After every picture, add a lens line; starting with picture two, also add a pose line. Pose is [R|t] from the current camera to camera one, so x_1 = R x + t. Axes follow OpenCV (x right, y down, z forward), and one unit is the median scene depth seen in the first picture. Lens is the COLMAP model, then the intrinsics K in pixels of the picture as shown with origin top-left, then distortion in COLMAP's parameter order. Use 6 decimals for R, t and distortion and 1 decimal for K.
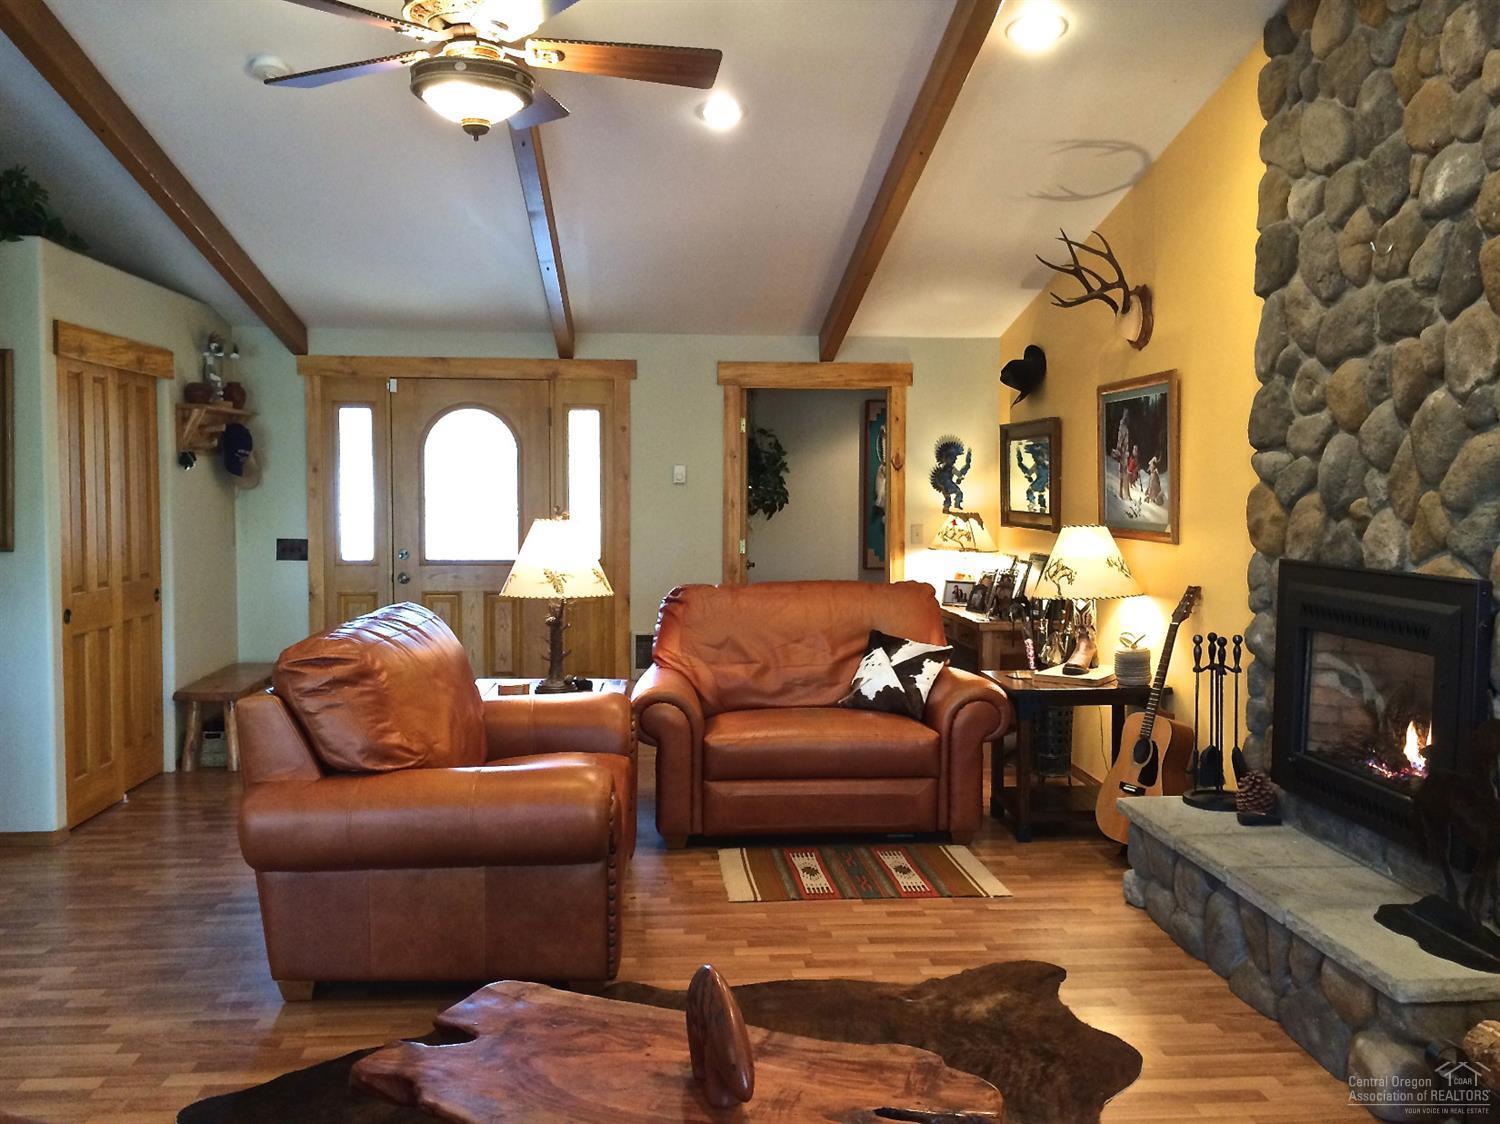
lens RADIAL K [[1283.9, 0, 730.5], [0, 1283.9, 553.1], [0, 0, 1]] dist [0.071411, -0.088095]
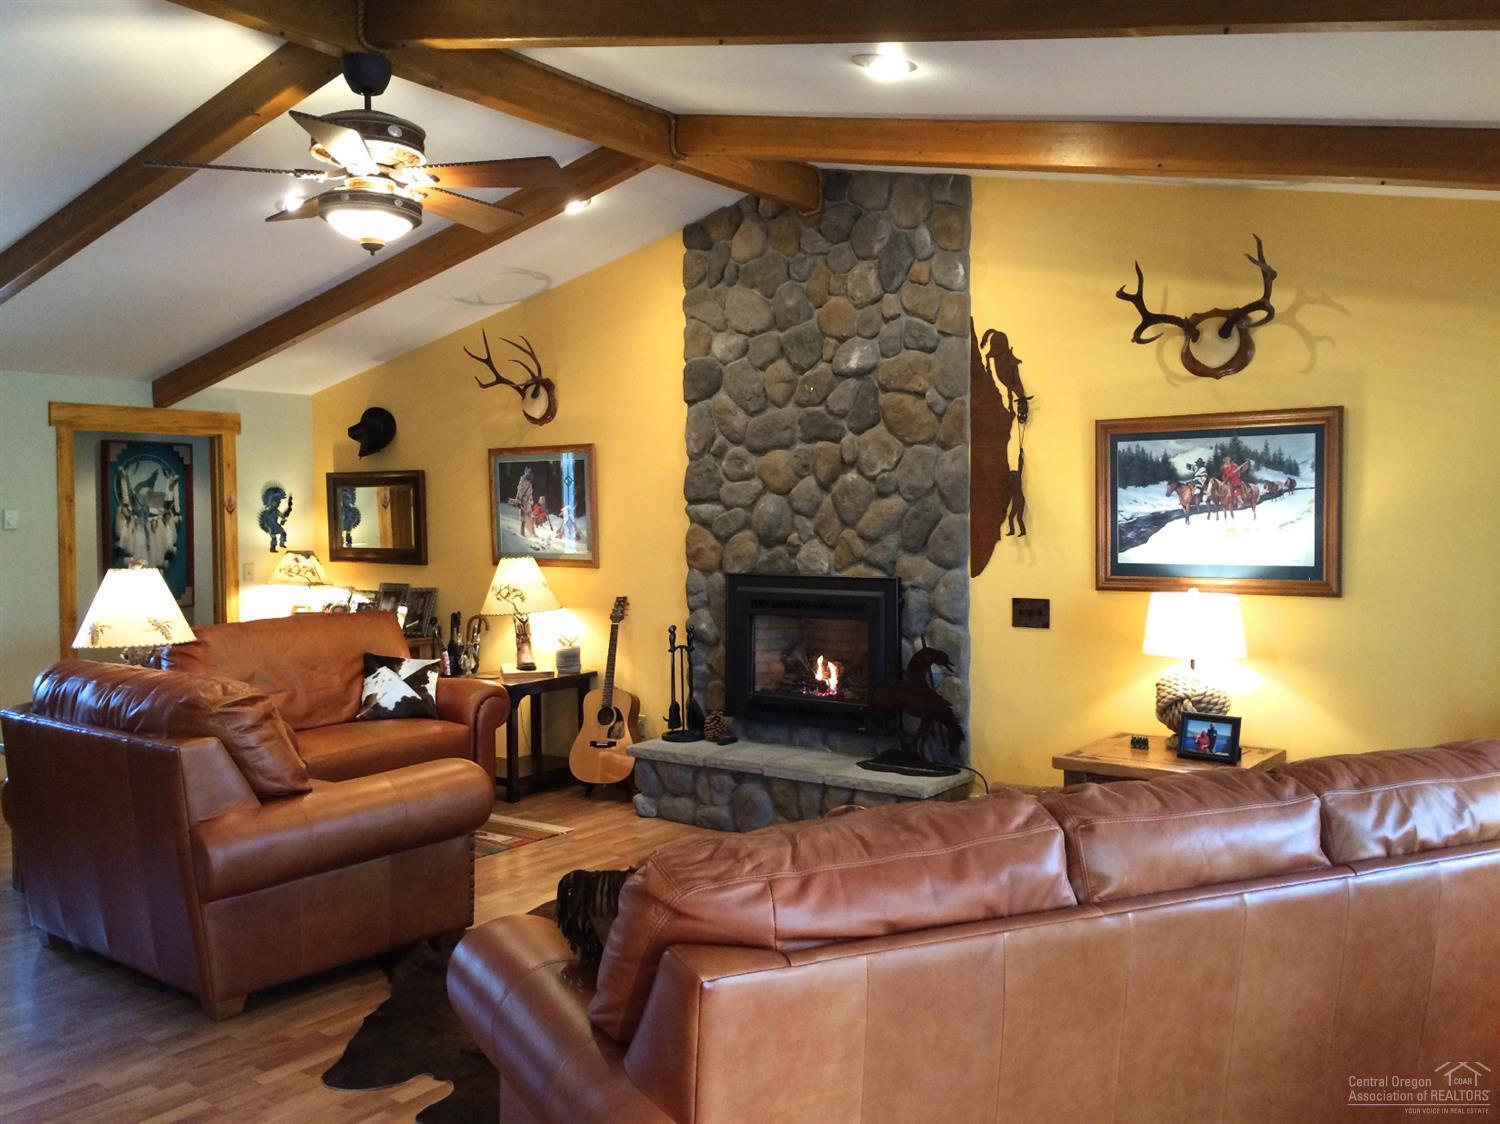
lens RADIAL K [[1283.9, 0, 730.5], [0, 1283.9, 553.1], [0, 0, 1]] dist [0.071411, -0.088095]
pose [[0.665835, -0.031728, 0.745424, -0.727237], [0.049446, 0.998775, -0.001655, -0.016688], [-0.744459, 0.037960, 0.666589, -0.040800]]
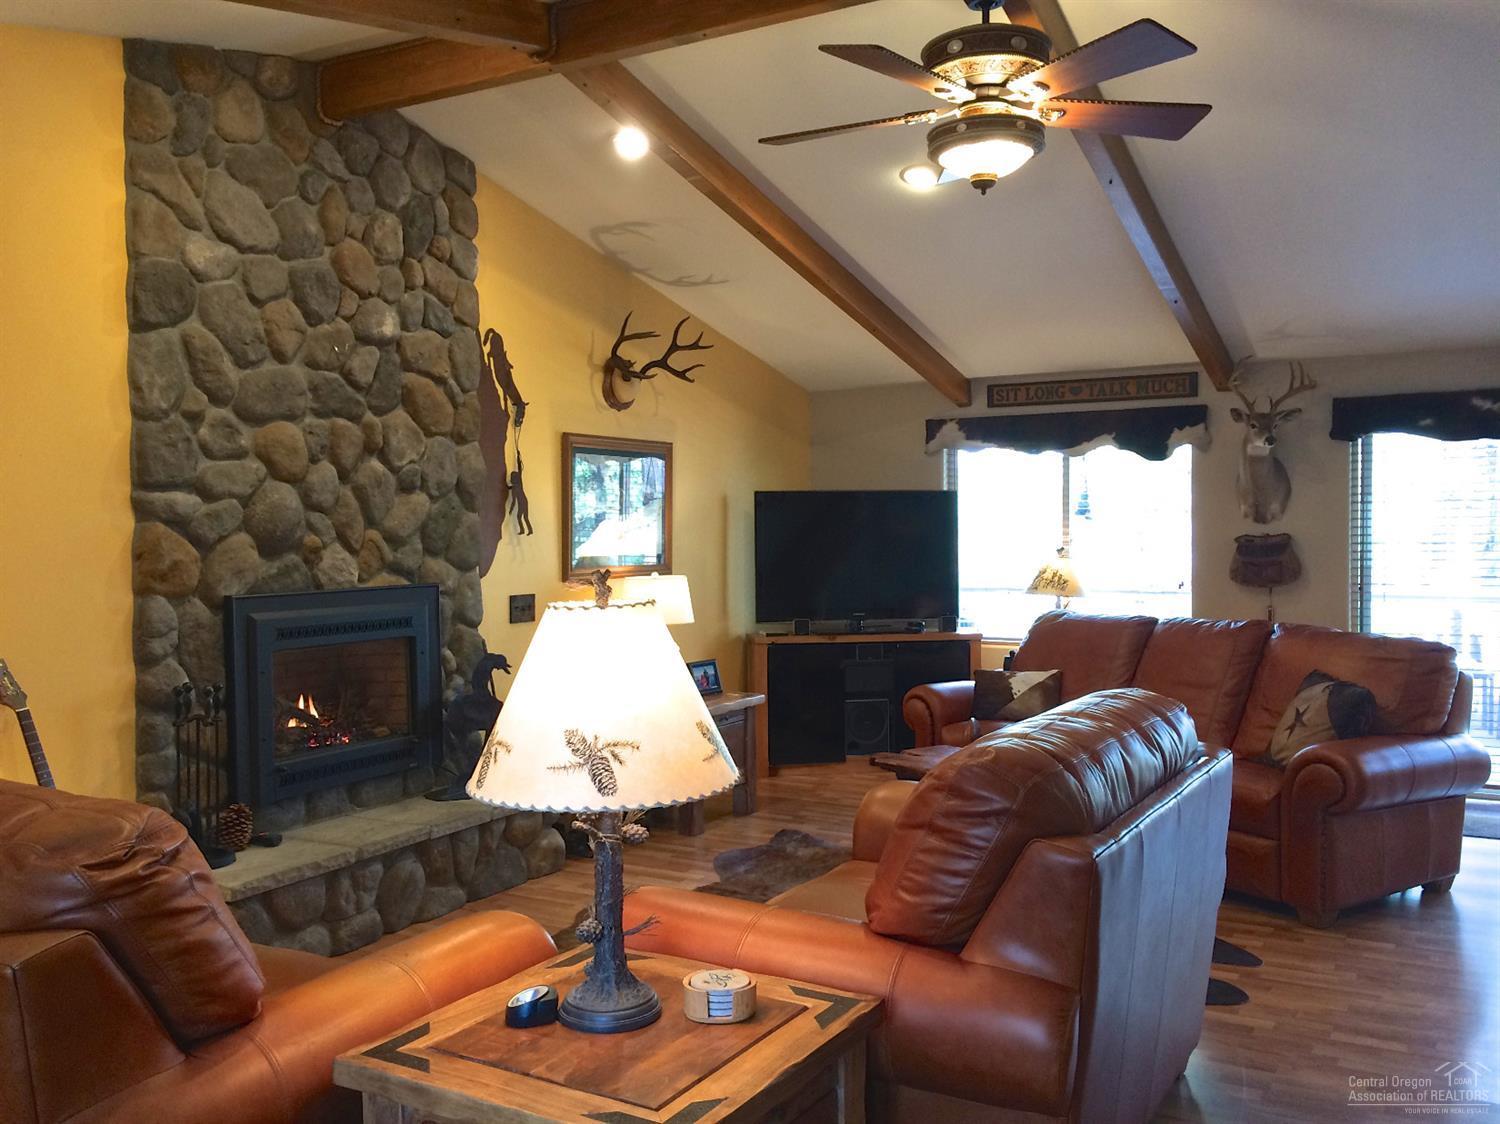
lens RADIAL K [[1308.6, 0, 750.1], [0, 1308.6, 559.2], [0, 0, 1]] dist [0.087800, -0.133516]
pose [[-0.838165, -0.009485, 0.545335, -0.511465], [0.033664, 0.997043, 0.069082, -0.084605], [-0.544377, 0.076260, -0.835367, 1.656185]]
